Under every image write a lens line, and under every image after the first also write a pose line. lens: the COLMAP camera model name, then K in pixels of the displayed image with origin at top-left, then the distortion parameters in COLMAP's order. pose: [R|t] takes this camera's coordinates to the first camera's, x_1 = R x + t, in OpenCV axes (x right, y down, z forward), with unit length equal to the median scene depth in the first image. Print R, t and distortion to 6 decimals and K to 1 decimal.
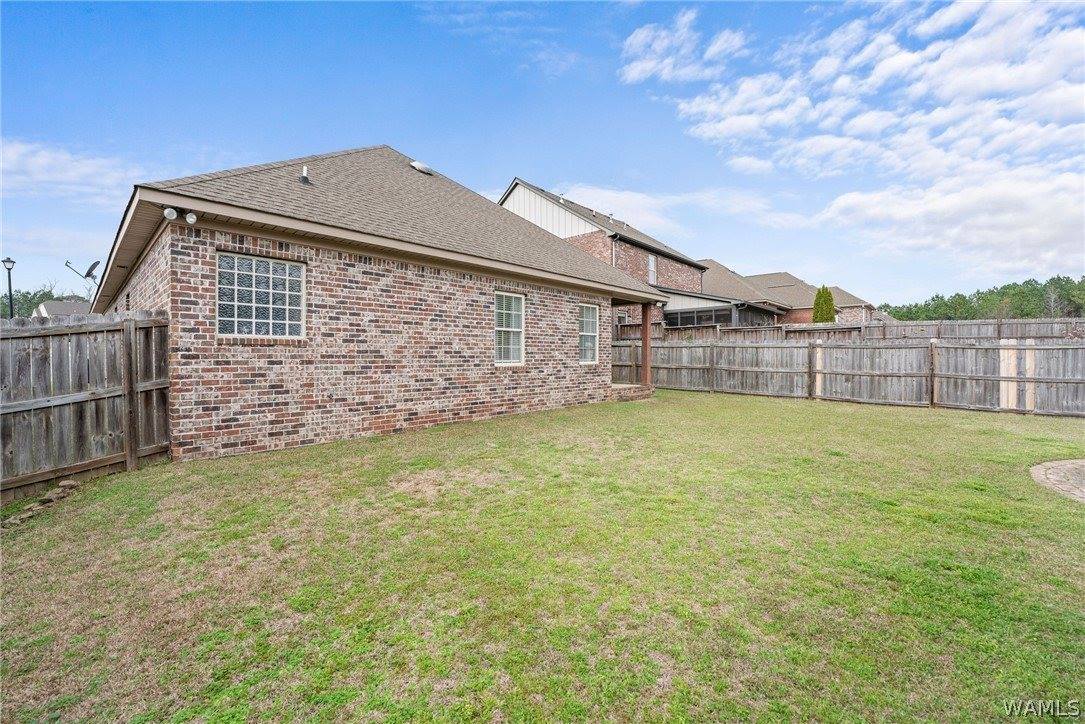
lens RADIAL K [[436.4, 0, 542.4], [0, 436.4, 353.3], [0, 0, 1]] dist [-0.001062, -0.000284]
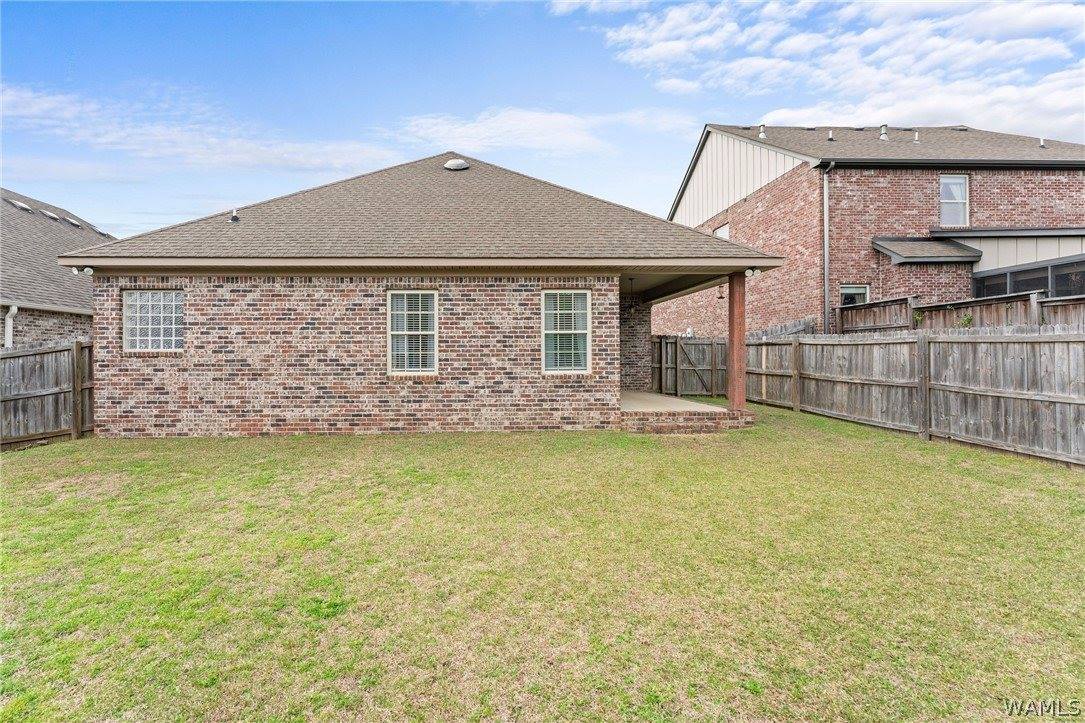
lens RADIAL K [[458.4, 0, 535.9], [0, 458.4, 353.9], [0, 0, 1]] dist [0.012109, 0.000106]
pose [[0.698598, -0.007707, -0.715473, 0.896911], [0.009004, 0.999958, -0.001980, -0.011021], [0.715457, -0.005058, 0.698638, 0.655938]]
